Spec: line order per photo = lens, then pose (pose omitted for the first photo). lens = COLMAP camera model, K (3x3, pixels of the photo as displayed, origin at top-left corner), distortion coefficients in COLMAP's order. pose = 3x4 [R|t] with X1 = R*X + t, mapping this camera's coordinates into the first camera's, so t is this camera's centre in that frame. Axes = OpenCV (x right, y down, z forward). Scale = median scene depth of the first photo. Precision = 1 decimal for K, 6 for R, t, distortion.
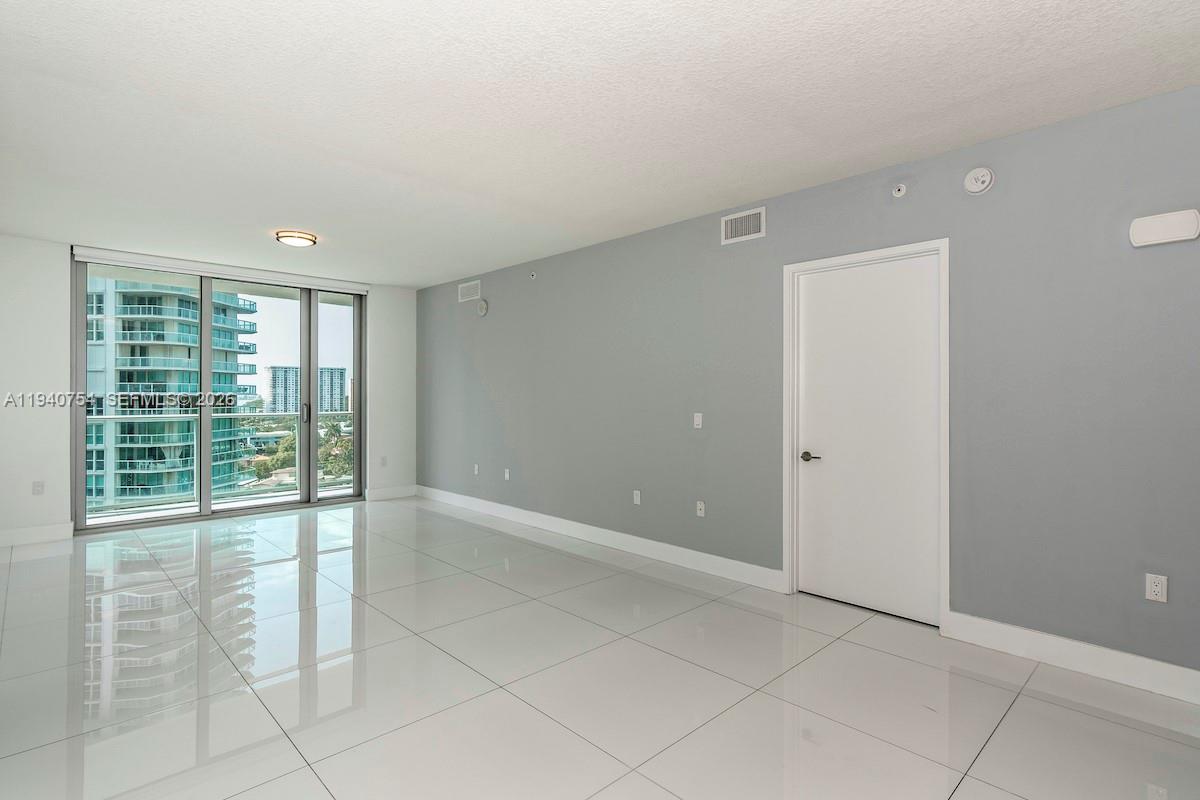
lens RADIAL K [[589.4, 0, 600.0], [0, 589.4, 389.0], [0, 0, 1]] dist [0.000189, 0.000087]
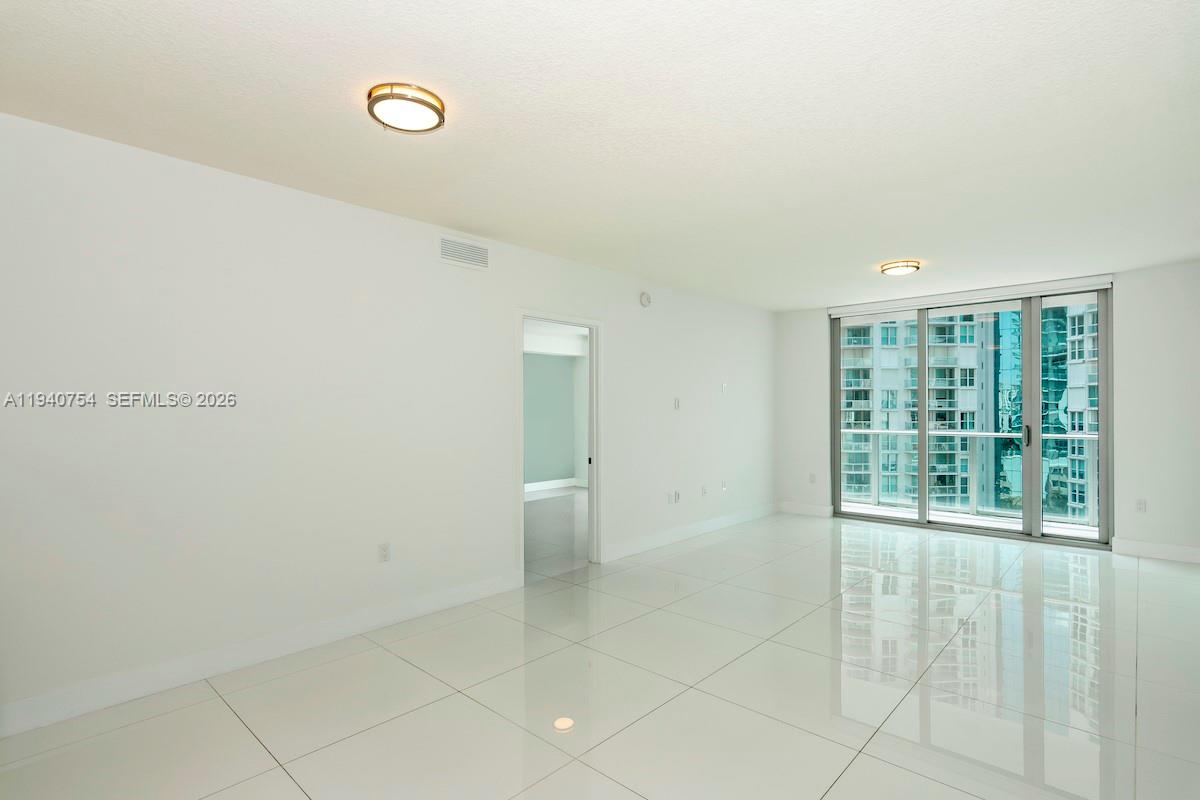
lens RADIAL K [[601.9, 0, 593.1], [0, 601.9, 407.6], [0, 0, 1]] dist [-0.002105, -0.000136]
pose [[0.058712, -0.002666, -0.998271, 0.399101], [0.006803, 0.999974, -0.002271, -0.004476], [0.998252, -0.006657, 0.058728, 0.300947]]
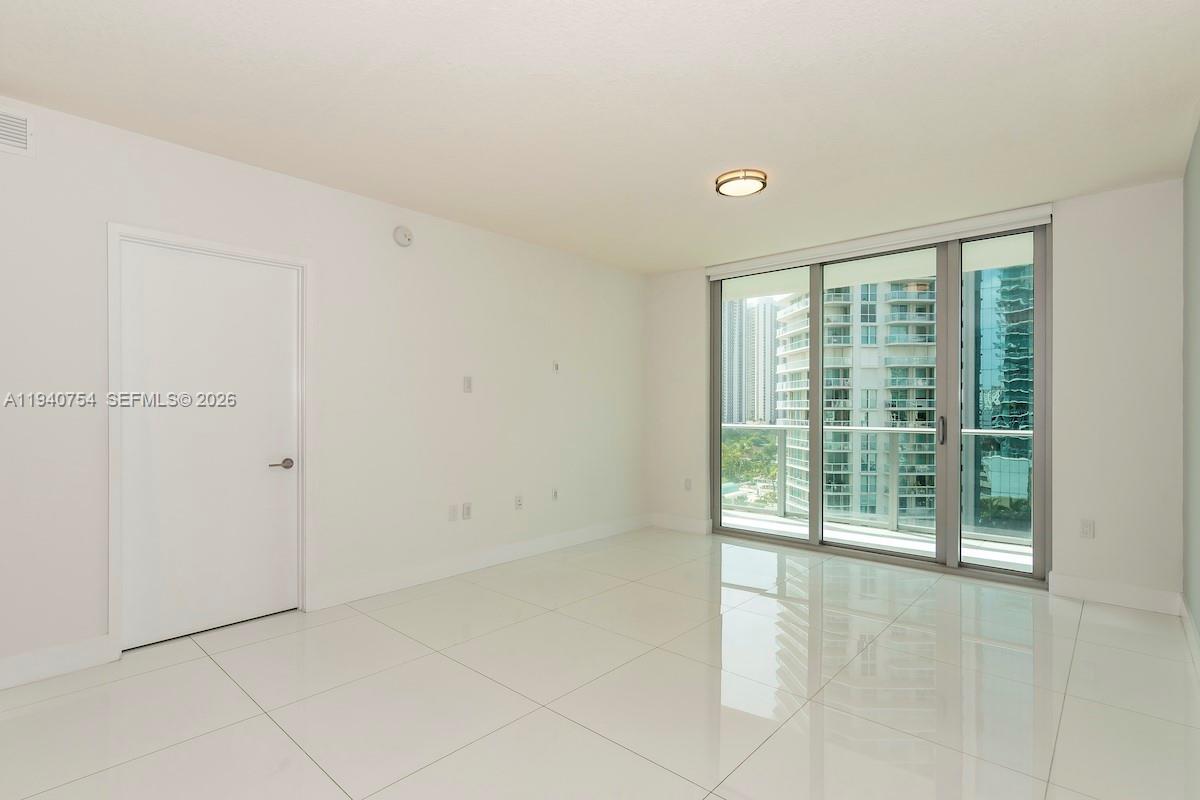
lens RADIAL K [[588.0, 0, 600.5], [0, 588.0, 410.0], [0, 0, 1]] dist [-0.000026, 0.000571]
pose [[0.071319, 0.002125, -0.997451, 0.143187], [0.002166, 0.999995, 0.002286, 0.016962], [0.997451, -0.002324, 0.071314, 0.600977]]
